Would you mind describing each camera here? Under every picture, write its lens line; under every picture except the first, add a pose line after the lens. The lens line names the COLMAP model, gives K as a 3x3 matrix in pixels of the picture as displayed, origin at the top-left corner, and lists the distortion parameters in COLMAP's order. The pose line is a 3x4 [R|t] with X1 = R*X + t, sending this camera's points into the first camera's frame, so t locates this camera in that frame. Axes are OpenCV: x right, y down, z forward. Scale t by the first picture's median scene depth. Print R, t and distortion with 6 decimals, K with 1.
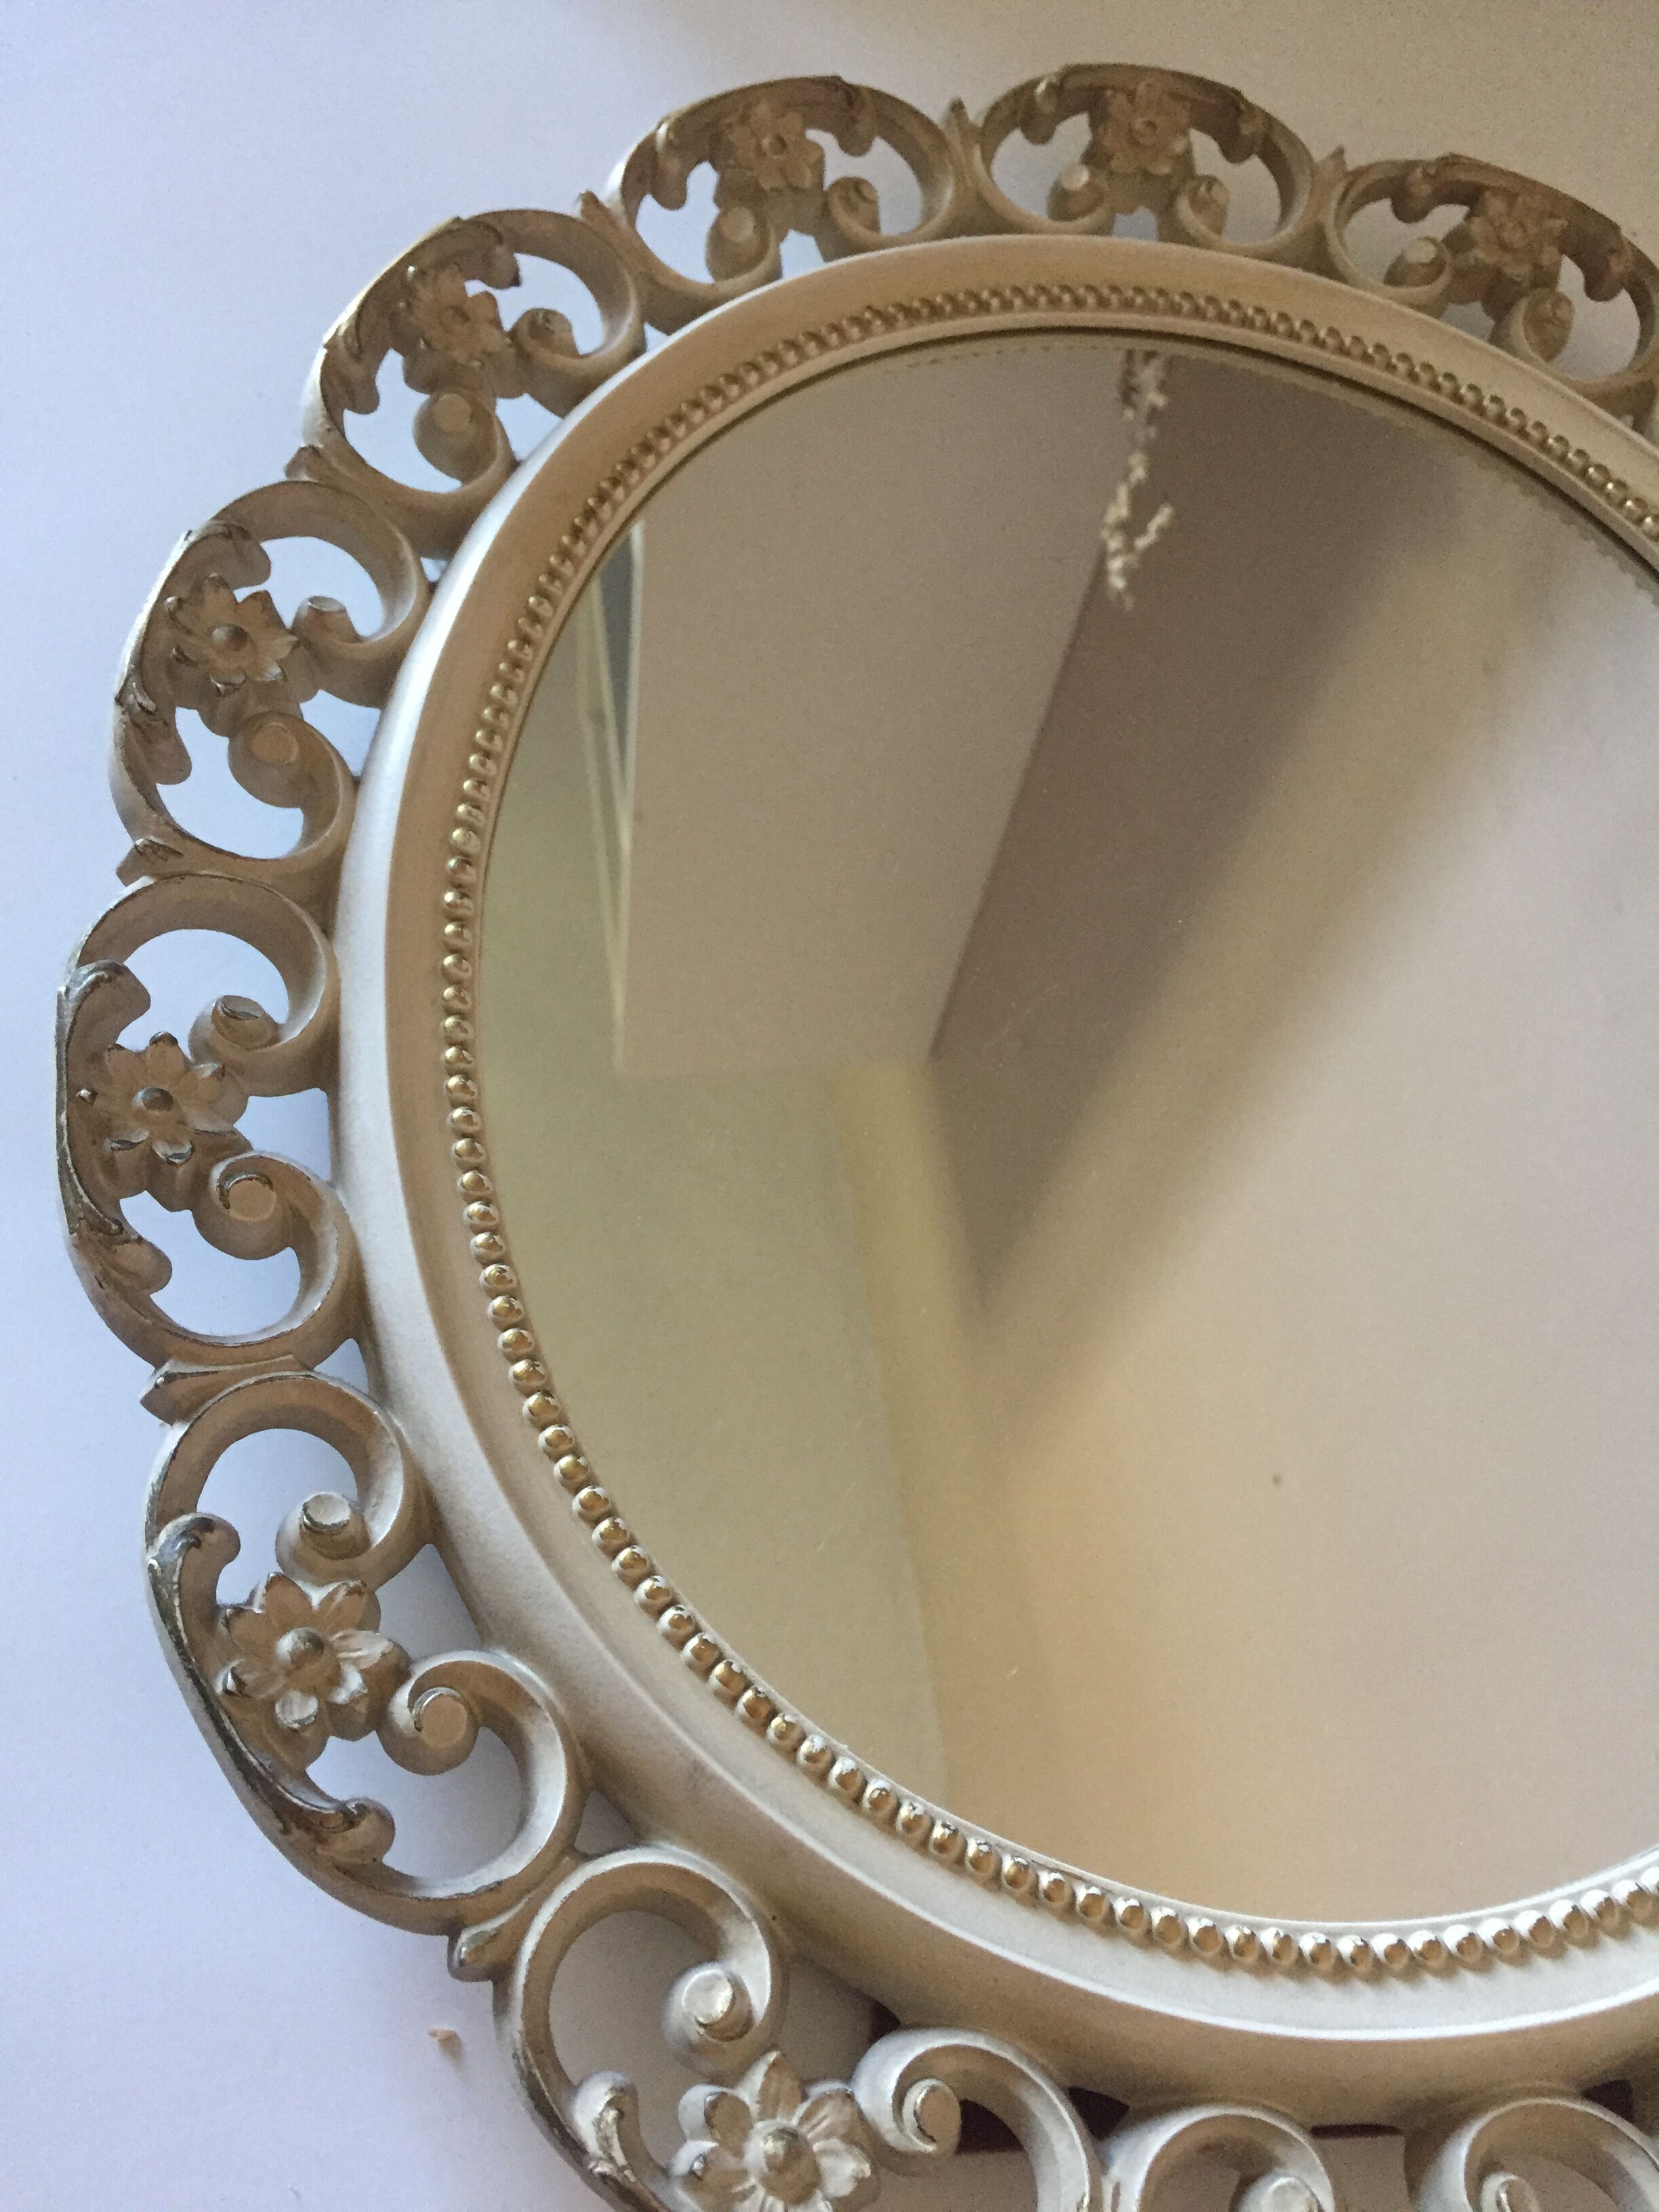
lens RADIAL K [[1869.6, 0, 681.8], [0, 1869.6, 1103.7], [0, 0, 1]] dist [0.030488, -0.089970]
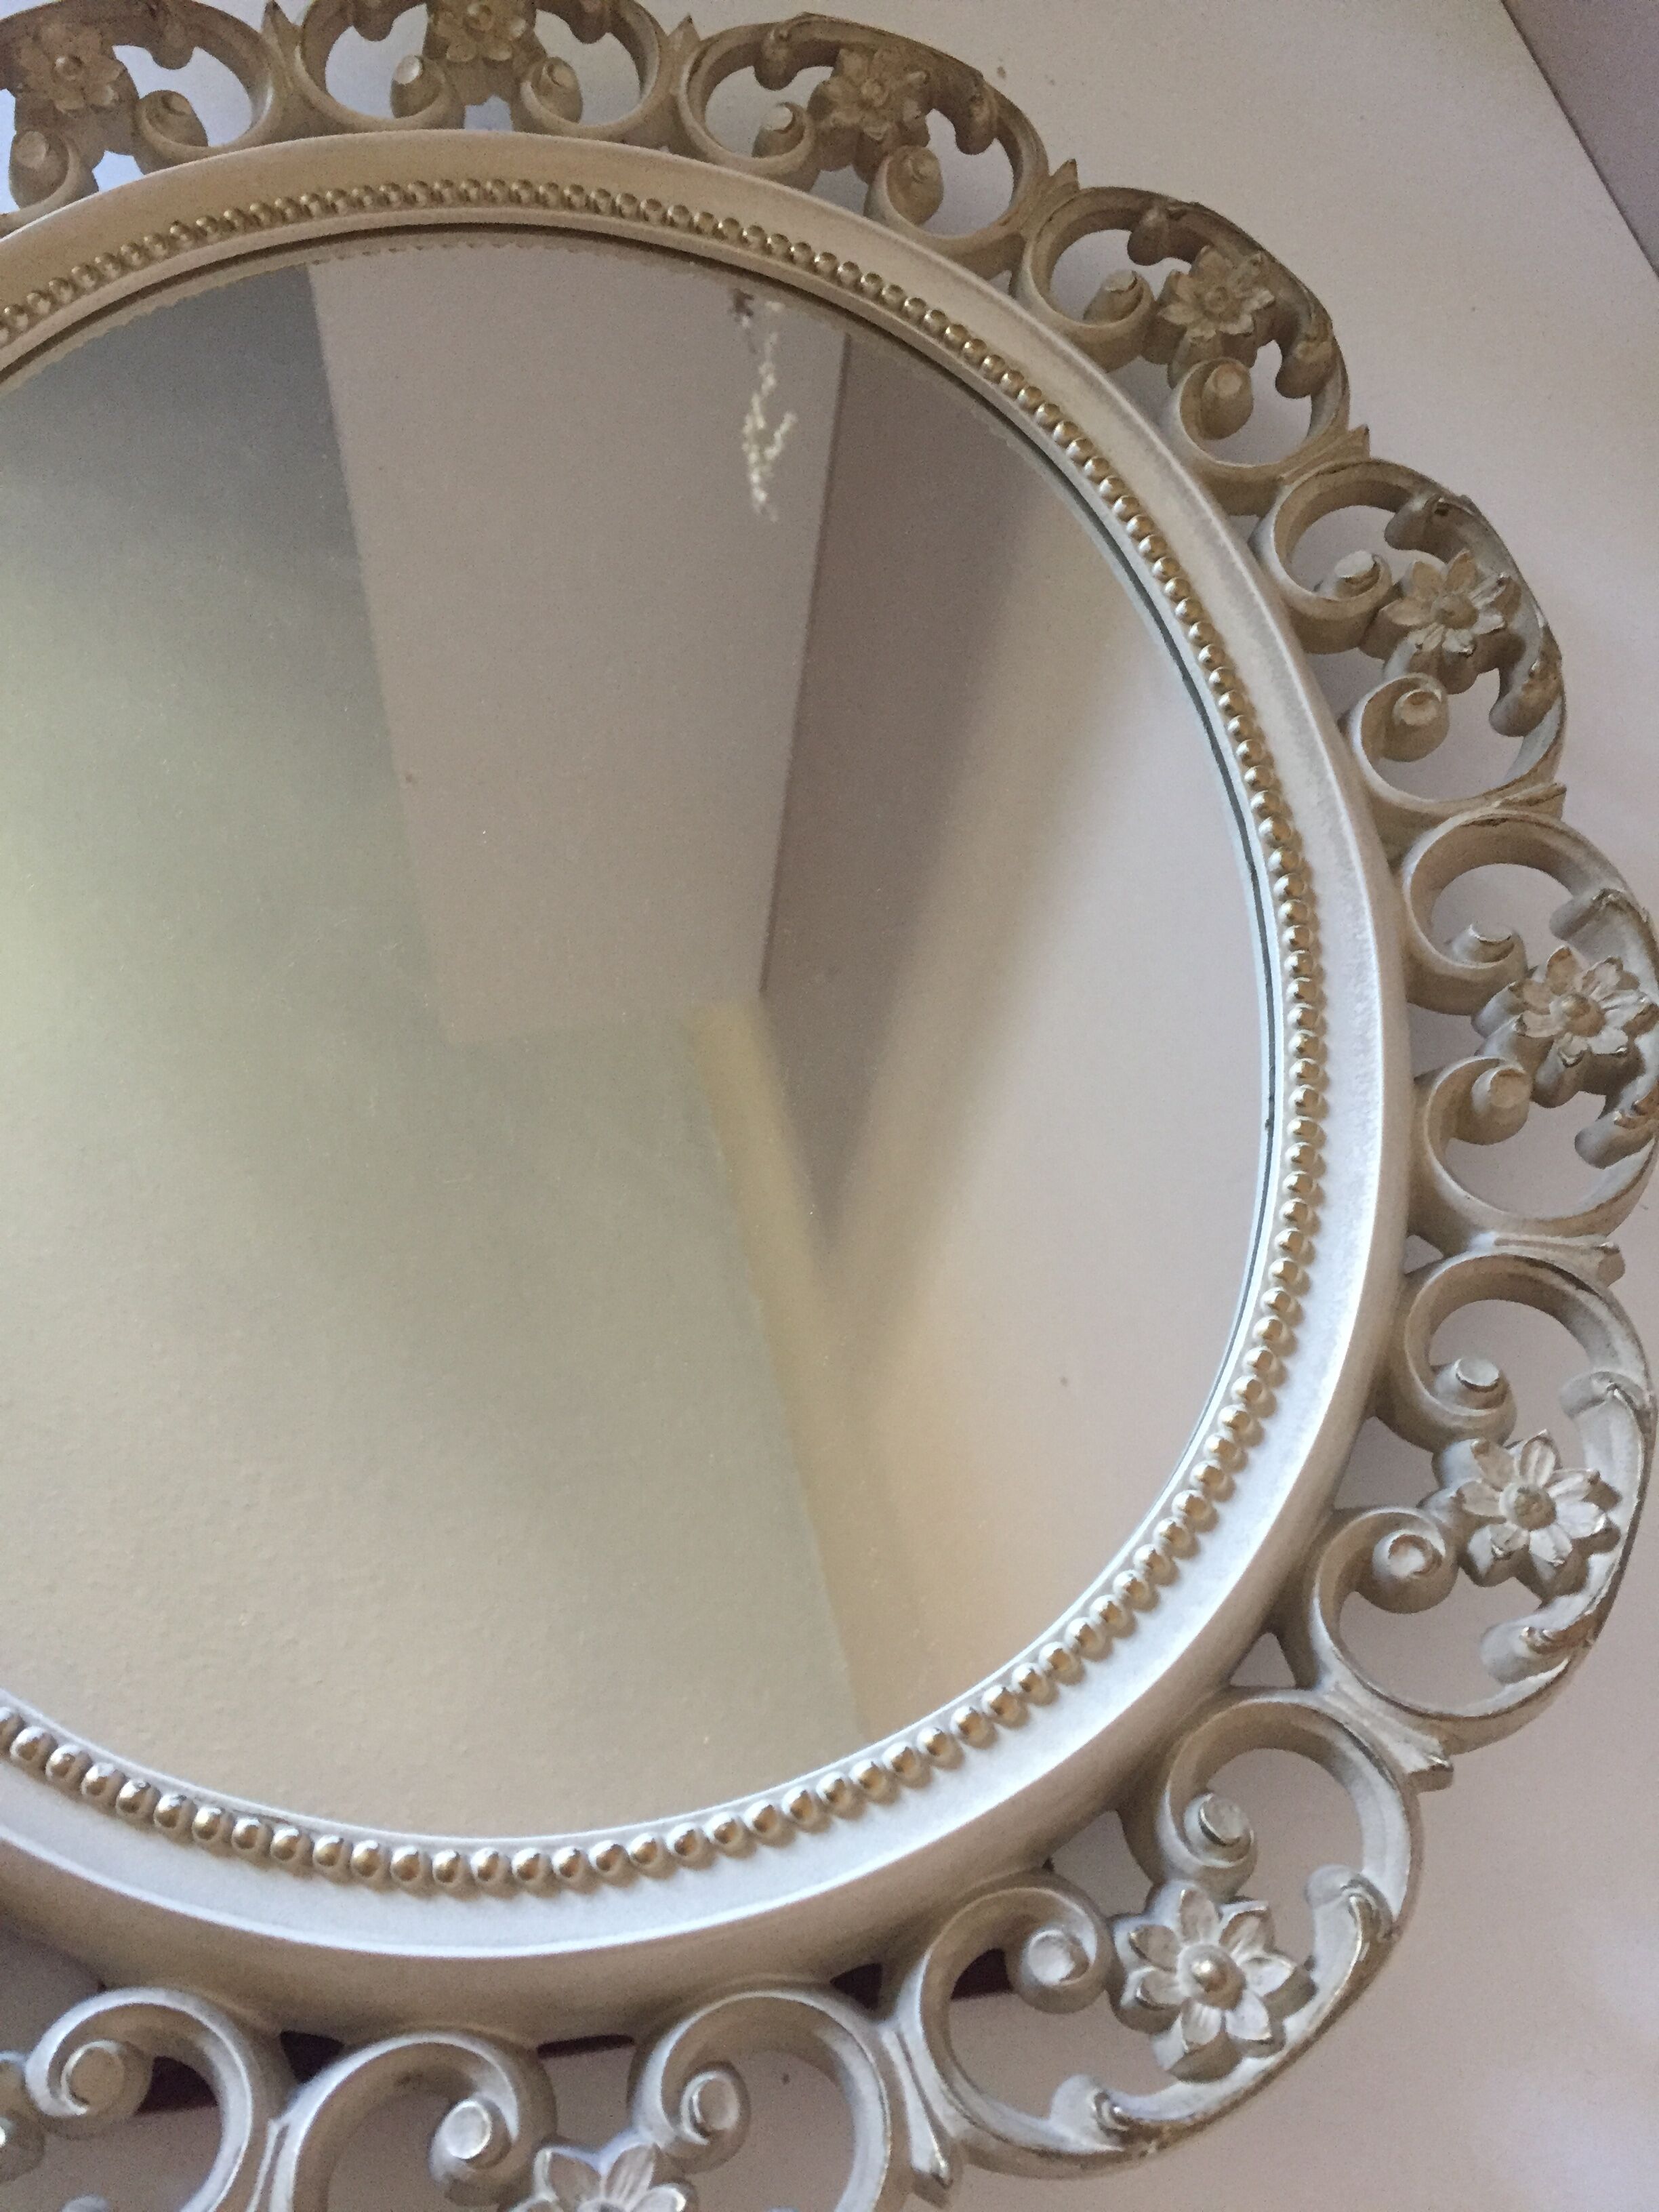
lens RADIAL K [[1869.6, 0, 832.3], [0, 1869.6, 1119.9], [0, 0, 1]] dist [0.030488, -0.089970]
pose [[0.993503, -0.101292, 0.051877, 0.327071], [0.099620, 0.994449, 0.033873, 0.031241], [-0.055020, -0.028485, 0.998079, 0.014364]]
